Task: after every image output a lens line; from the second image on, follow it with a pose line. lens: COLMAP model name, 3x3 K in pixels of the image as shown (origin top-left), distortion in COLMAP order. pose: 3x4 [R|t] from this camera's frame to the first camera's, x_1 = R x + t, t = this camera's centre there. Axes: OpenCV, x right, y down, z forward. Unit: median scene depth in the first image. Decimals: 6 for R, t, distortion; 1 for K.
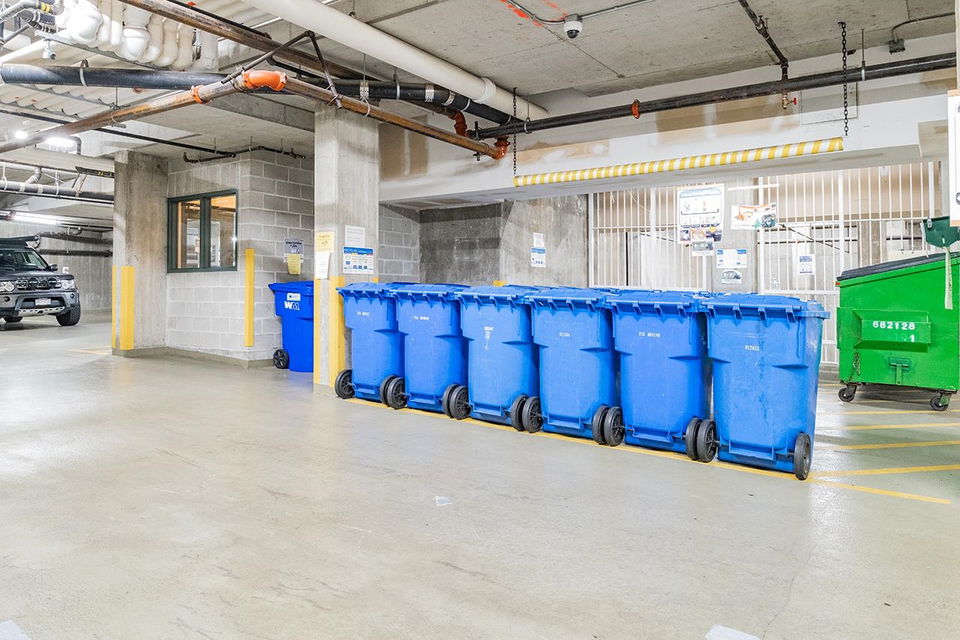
lens RADIAL K [[666.3, 0, 463.9], [0, 666.3, 277.7], [0, 0, 1]] dist [0.011559, -0.004543]
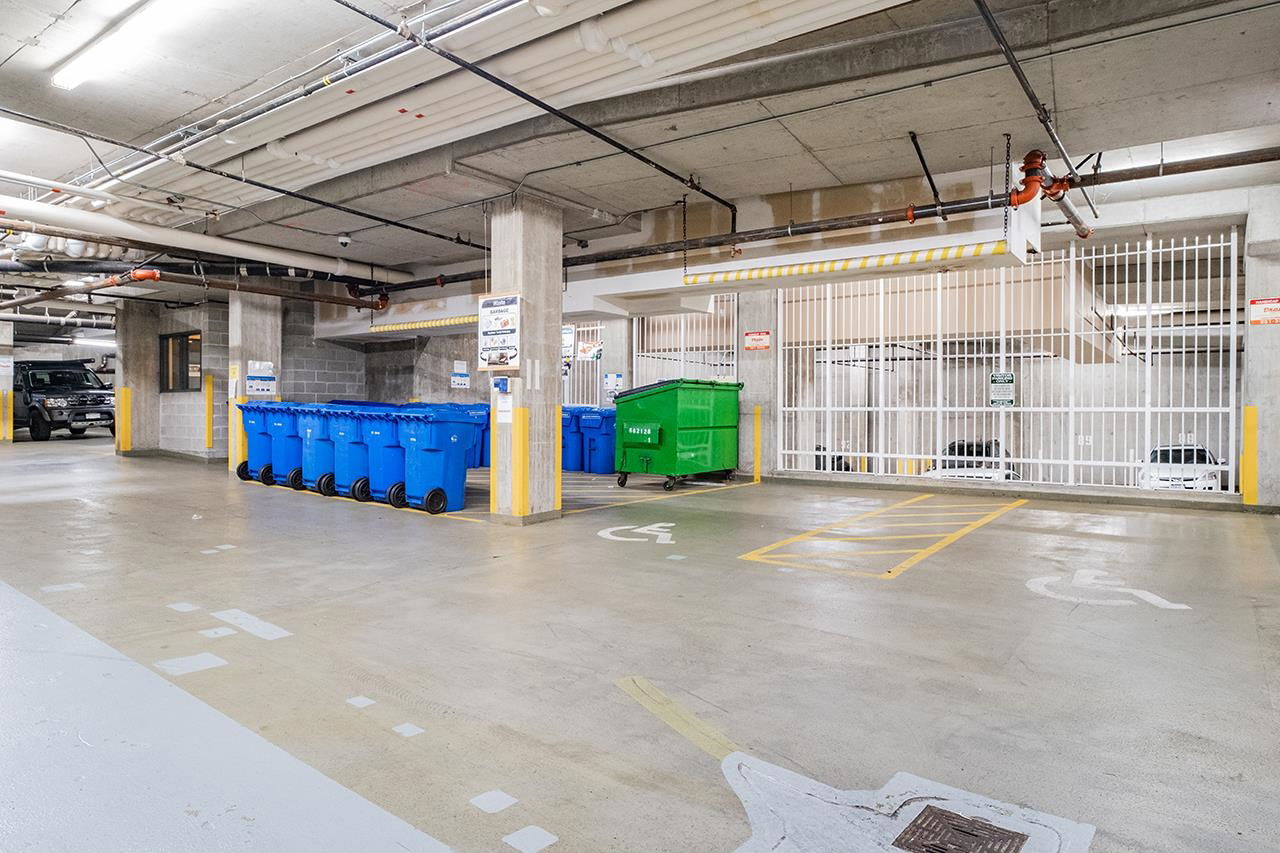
lens RADIAL K [[756.0, 0, 642.4], [0, 756.0, 419.3], [0, 0, 1]] dist [-0.000743, 0.007399]
pose [[0.999889, 0.001849, -0.014769, 0.529774], [-0.001356, 0.999442, 0.033383, -0.006017], [0.014823, -0.033359, 0.999334, -0.471555]]
